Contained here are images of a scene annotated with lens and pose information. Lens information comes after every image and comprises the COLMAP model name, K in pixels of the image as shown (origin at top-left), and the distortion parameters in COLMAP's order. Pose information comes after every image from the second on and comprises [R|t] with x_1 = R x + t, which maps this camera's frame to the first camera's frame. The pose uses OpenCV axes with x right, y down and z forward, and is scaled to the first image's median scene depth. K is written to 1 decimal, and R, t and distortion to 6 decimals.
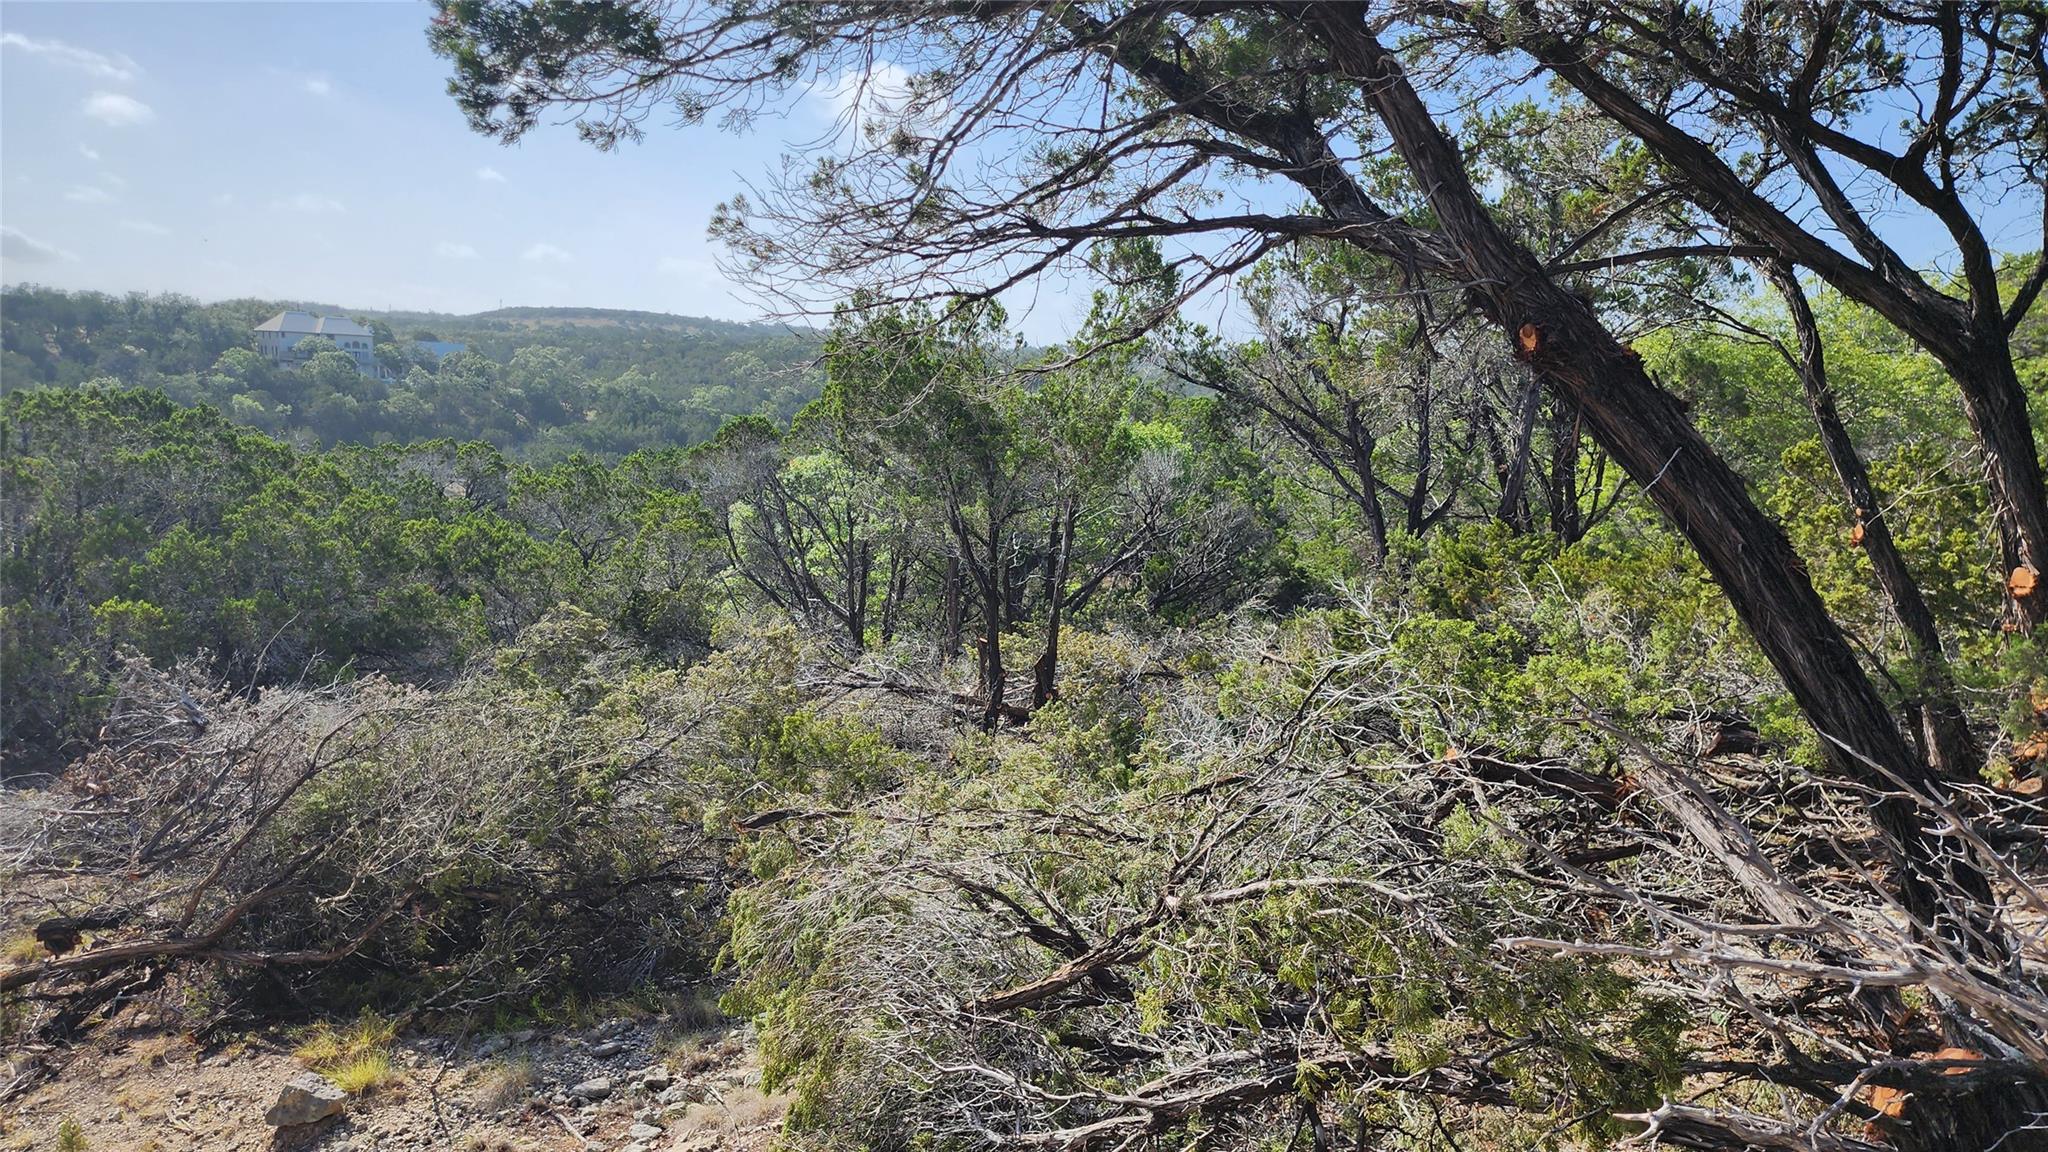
lens RADIAL K [[1341.0, 0, 991.1], [0, 1341.0, 604.4], [0, 0, 1]] dist [0.083580, -0.068473]
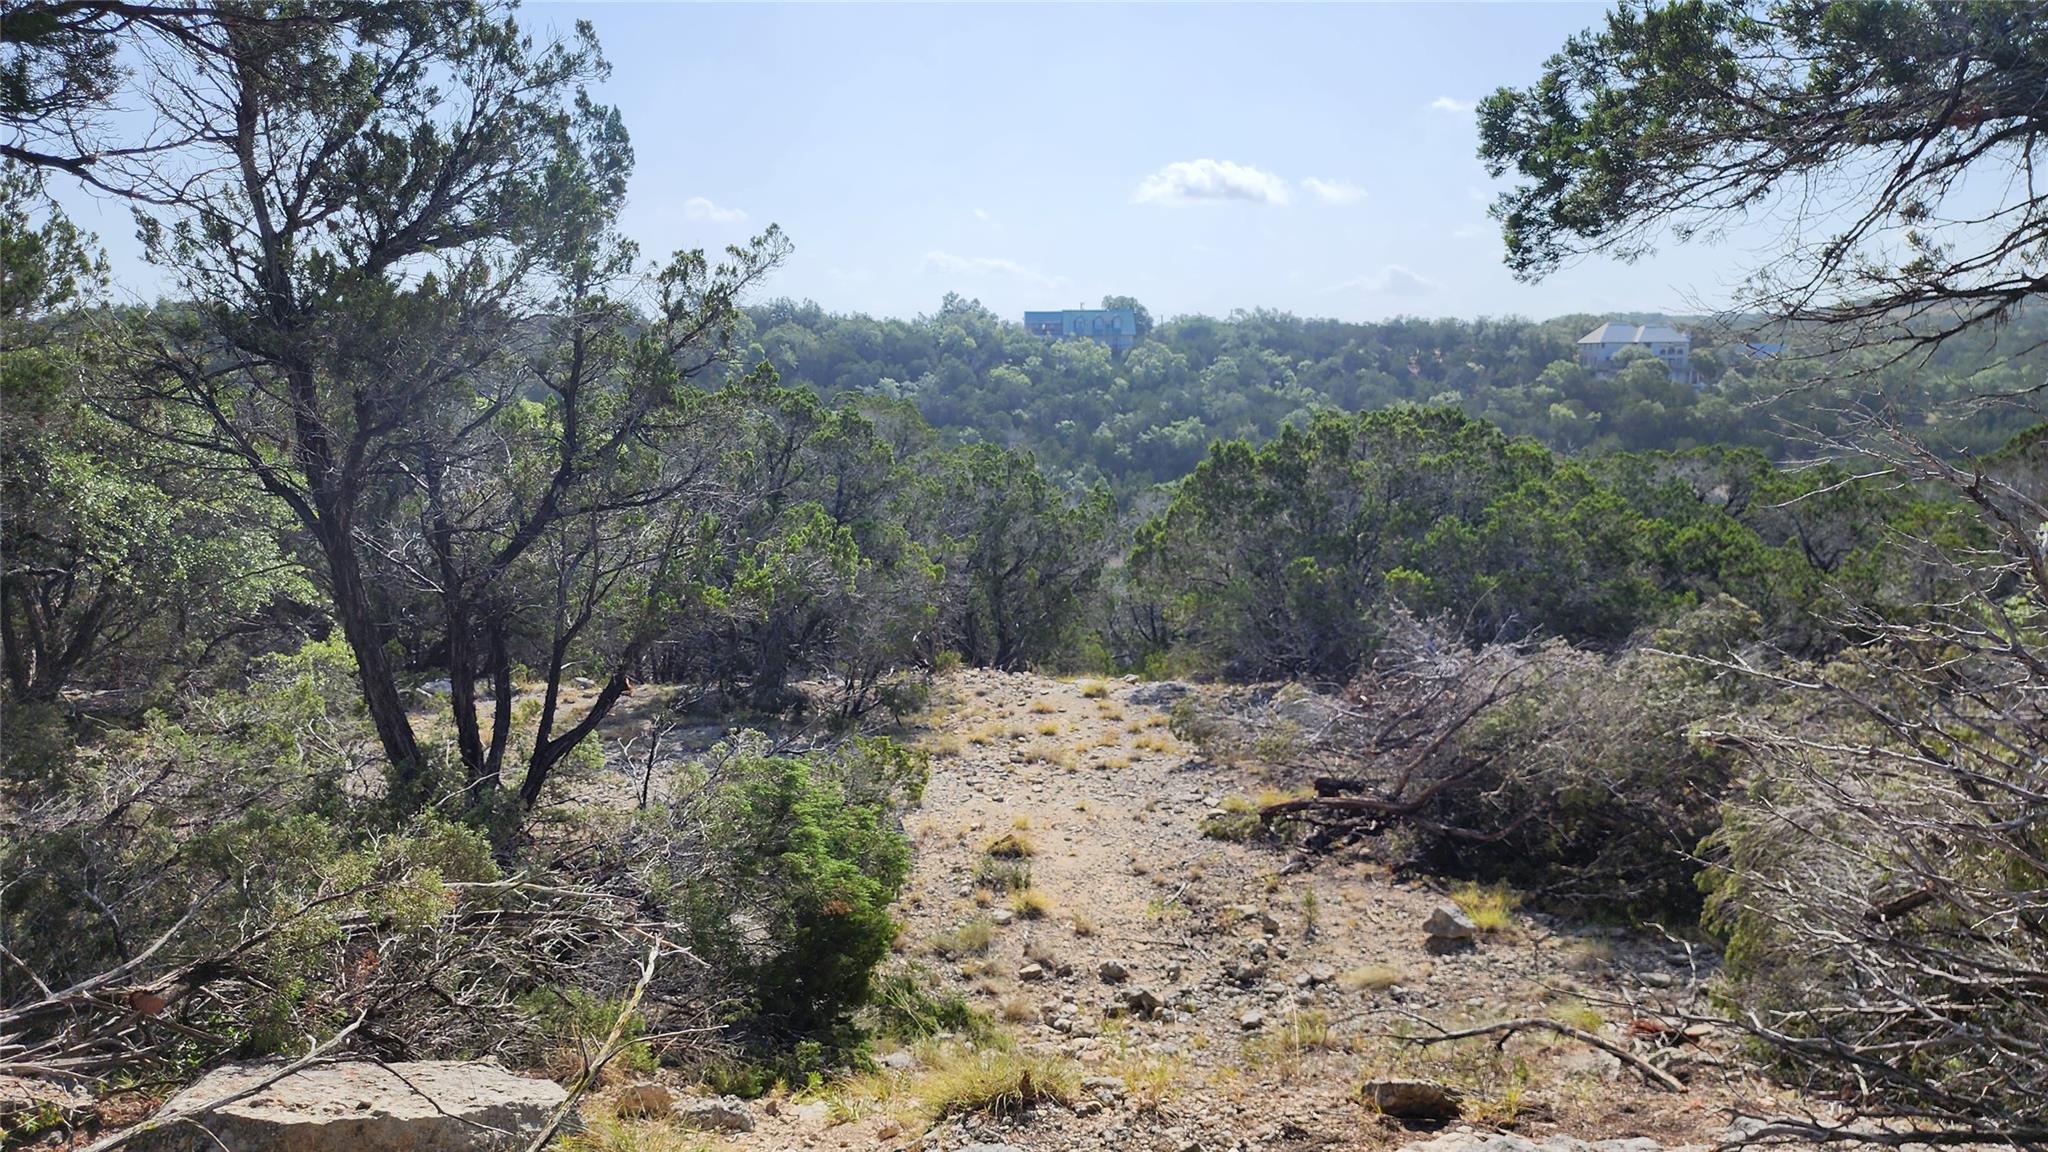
lens RADIAL K [[1341.0, 0, 991.1], [0, 1341.0, 604.4], [0, 0, 1]] dist [0.083580, -0.068473]
pose [[0.627755, 0.098766, -0.772120, 0.157030], [-0.102000, 0.993802, 0.044194, 0.017248], [0.771700, 0.051013, 0.633938, -0.163847]]
